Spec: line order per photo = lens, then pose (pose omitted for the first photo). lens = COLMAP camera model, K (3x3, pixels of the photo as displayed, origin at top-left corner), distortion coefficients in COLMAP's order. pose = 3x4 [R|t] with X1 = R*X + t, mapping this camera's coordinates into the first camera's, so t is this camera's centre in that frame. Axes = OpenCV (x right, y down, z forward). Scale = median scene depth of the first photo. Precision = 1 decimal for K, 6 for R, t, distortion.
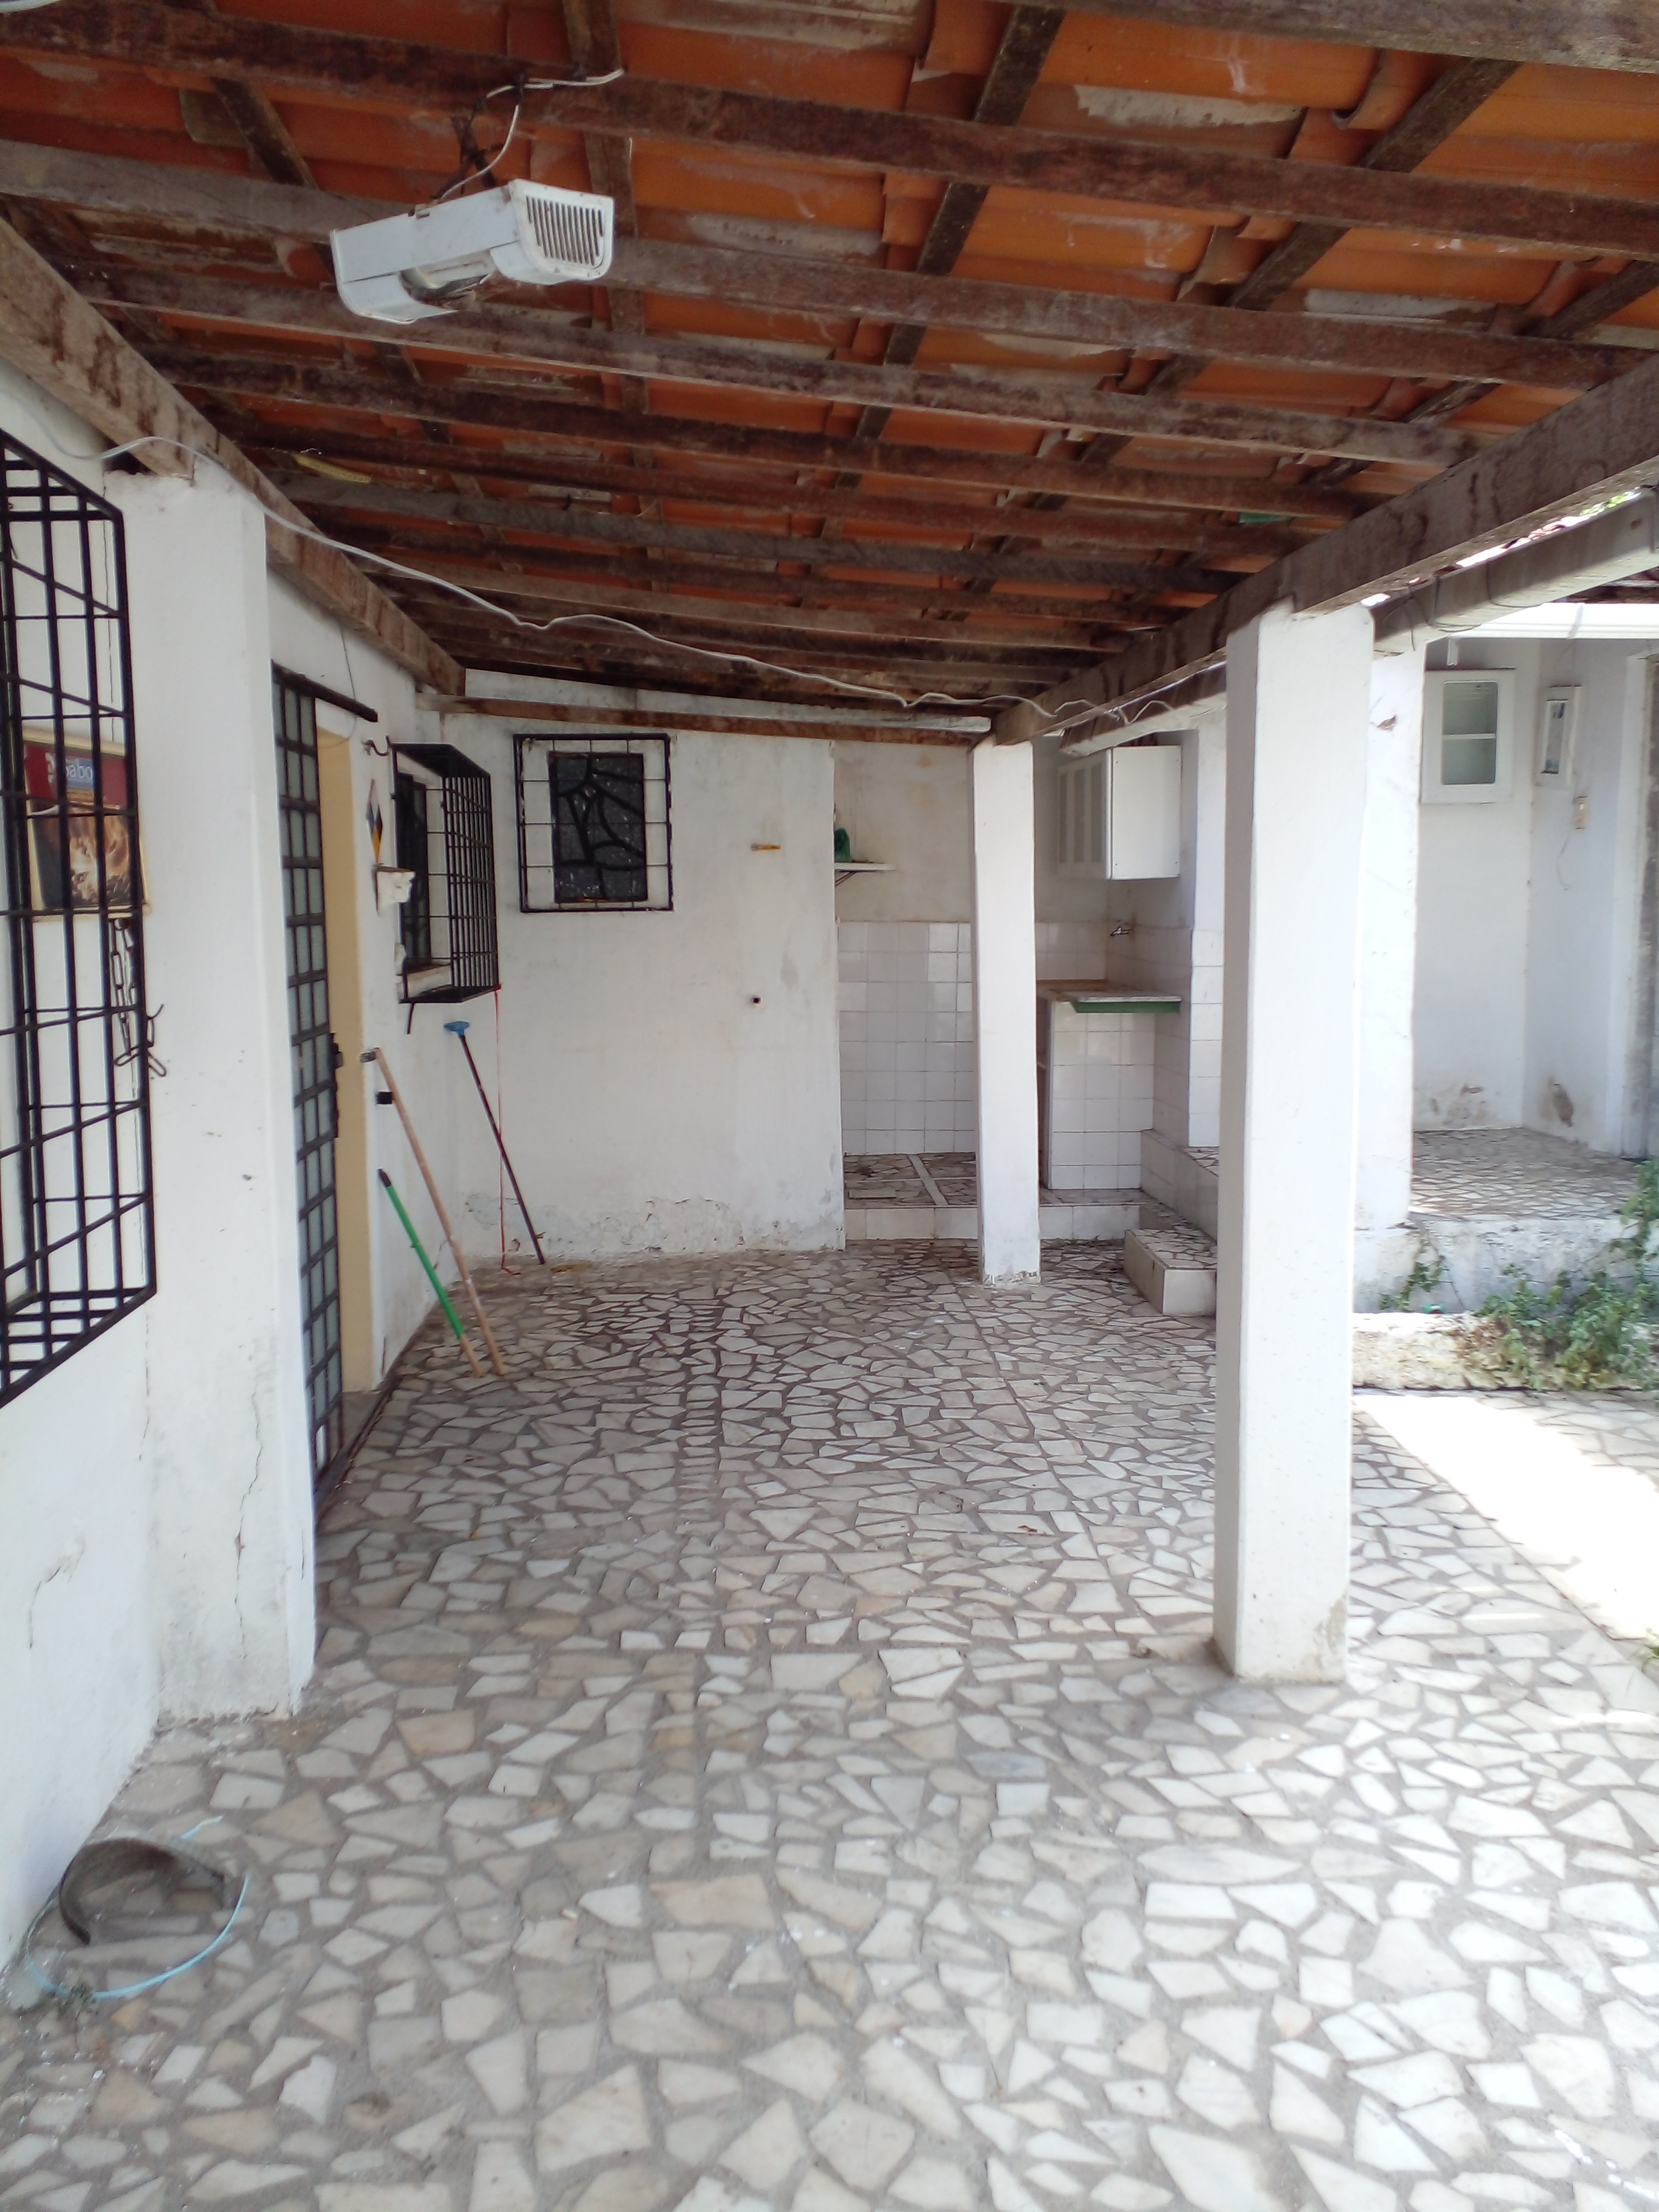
lens RADIAL K [[1758.2, 0, 829.7], [0, 1758.2, 1100.1], [0, 0, 1]] dist [-0.003468, -0.009308]
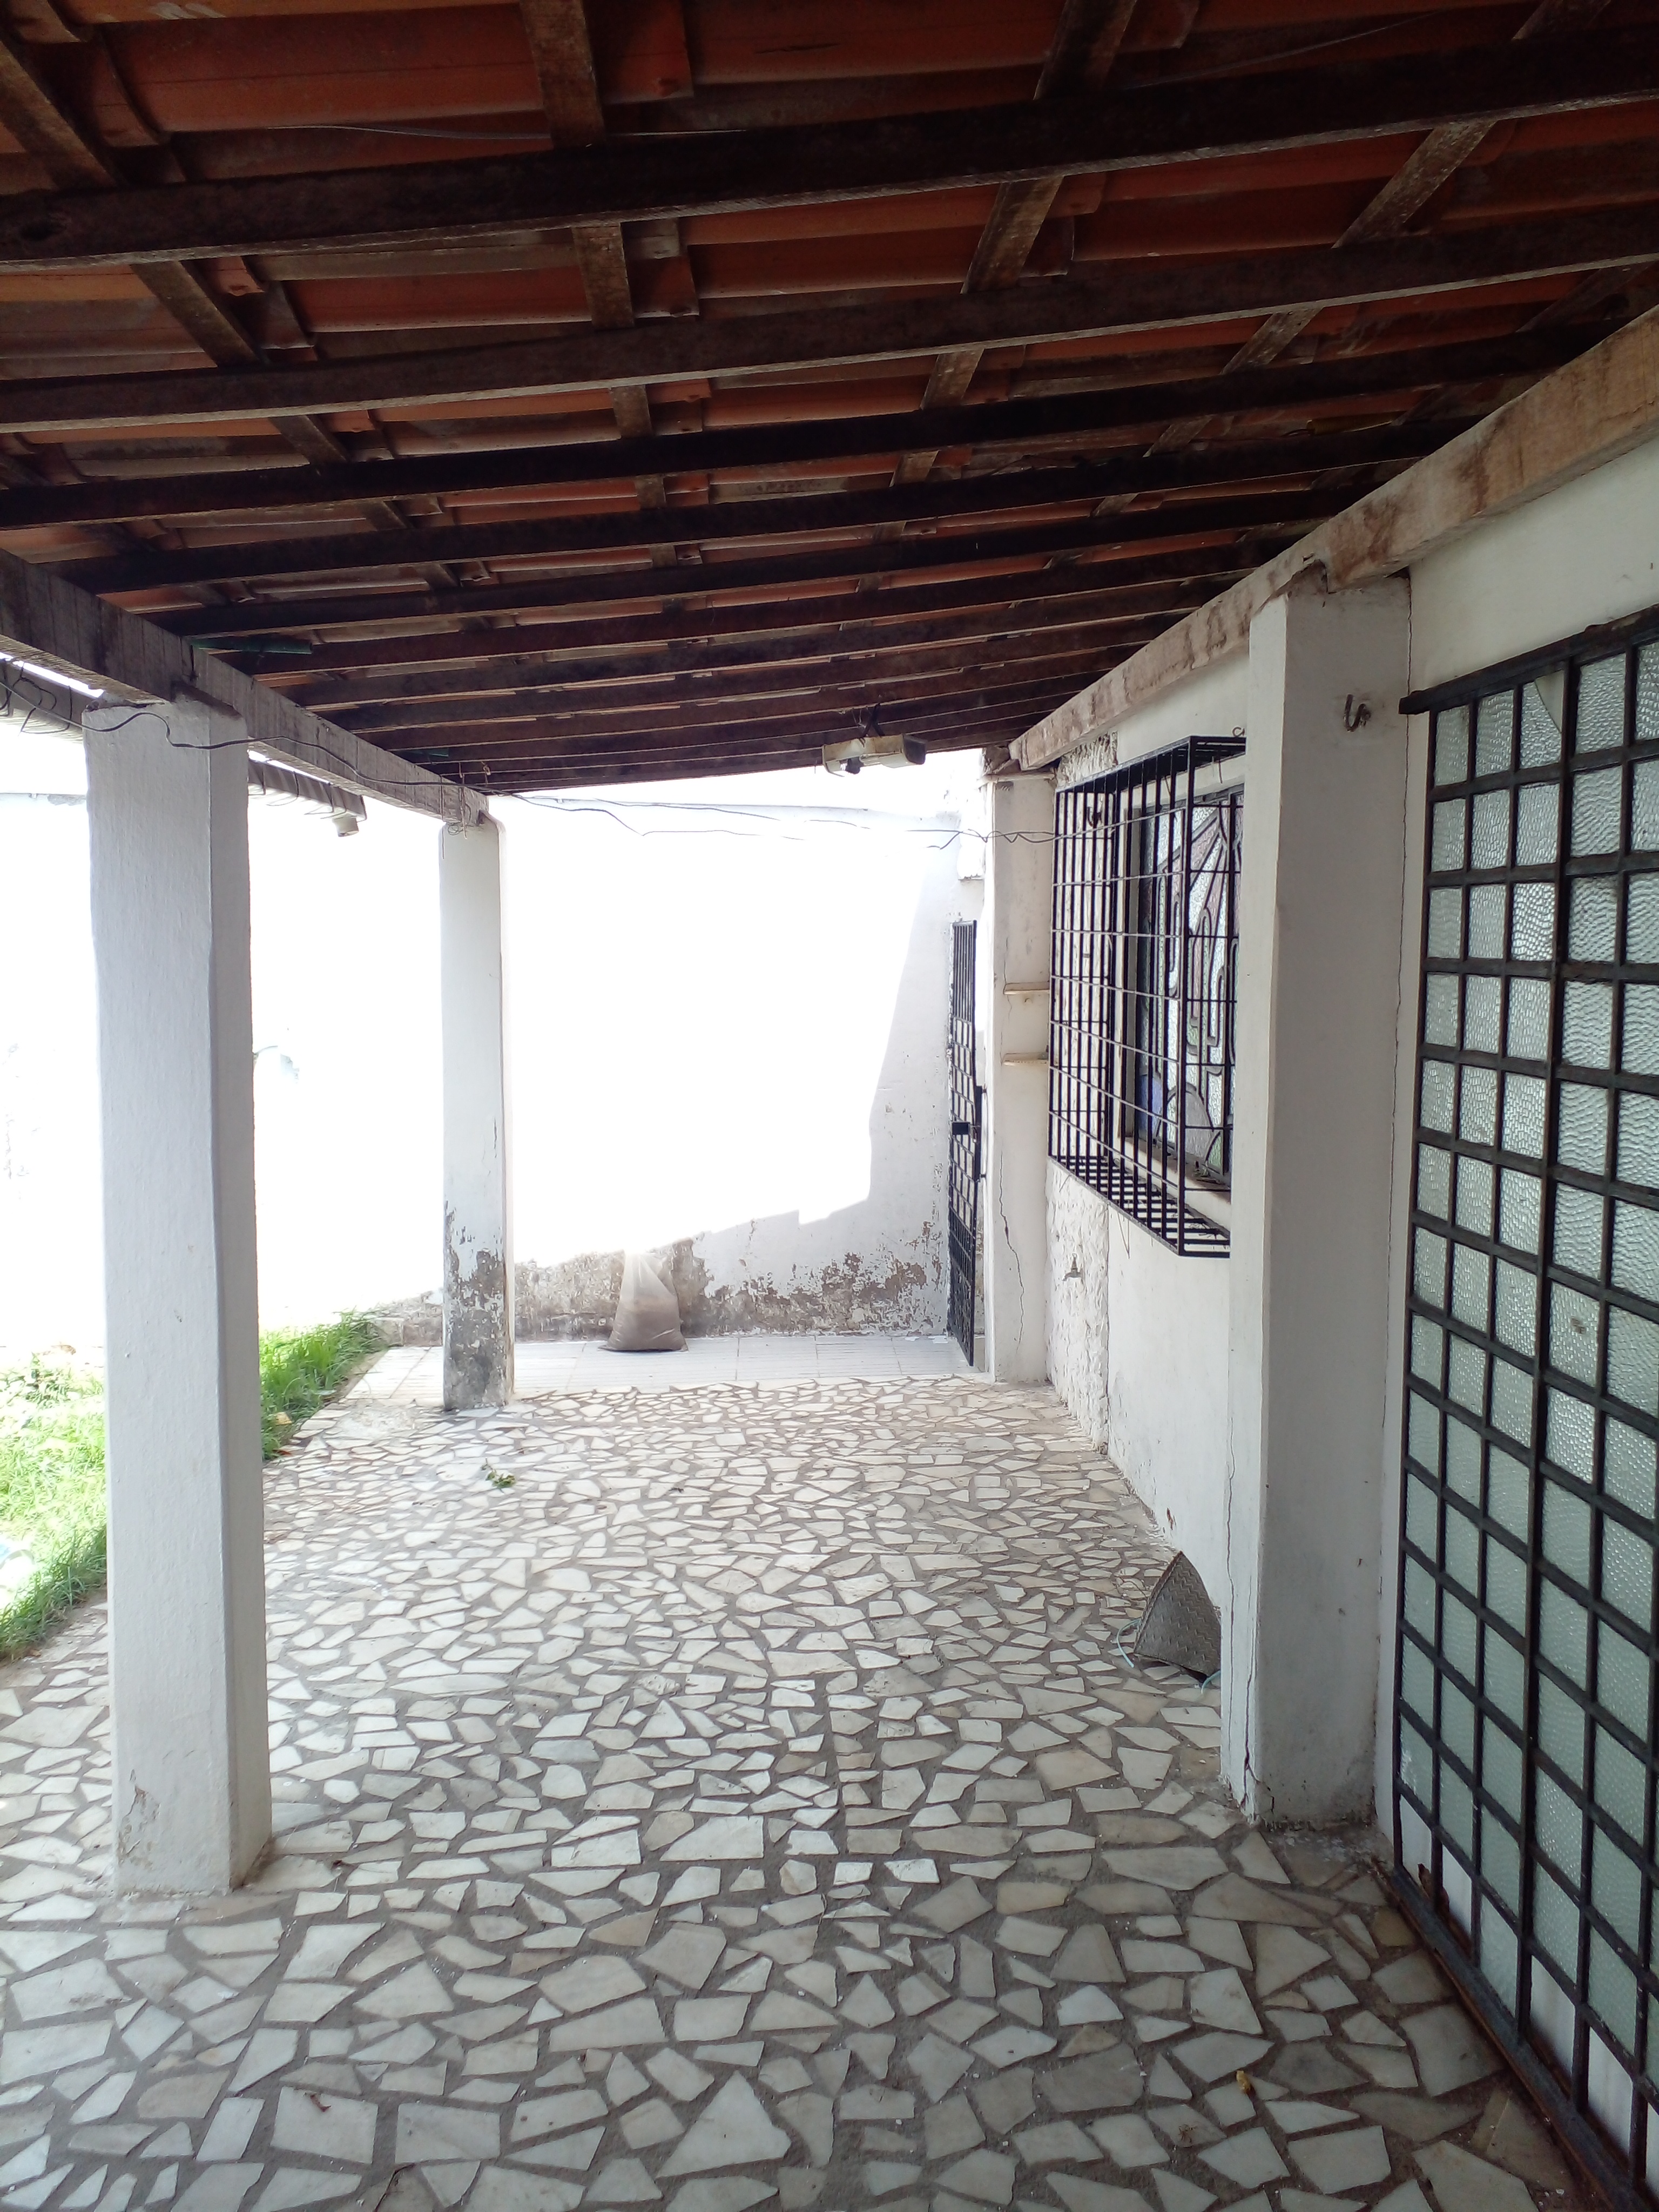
lens RADIAL K [[1758.2, 0, 828.1], [0, 1758.2, 1104.6], [0, 0, 1]] dist [-0.003468, -0.009308]
pose [[-0.999823, 0.001422, 0.018766, -0.092110], [0.005392, 0.976983, 0.213249, -0.272729], [-0.018031, 0.213312, -0.976818, 1.977782]]
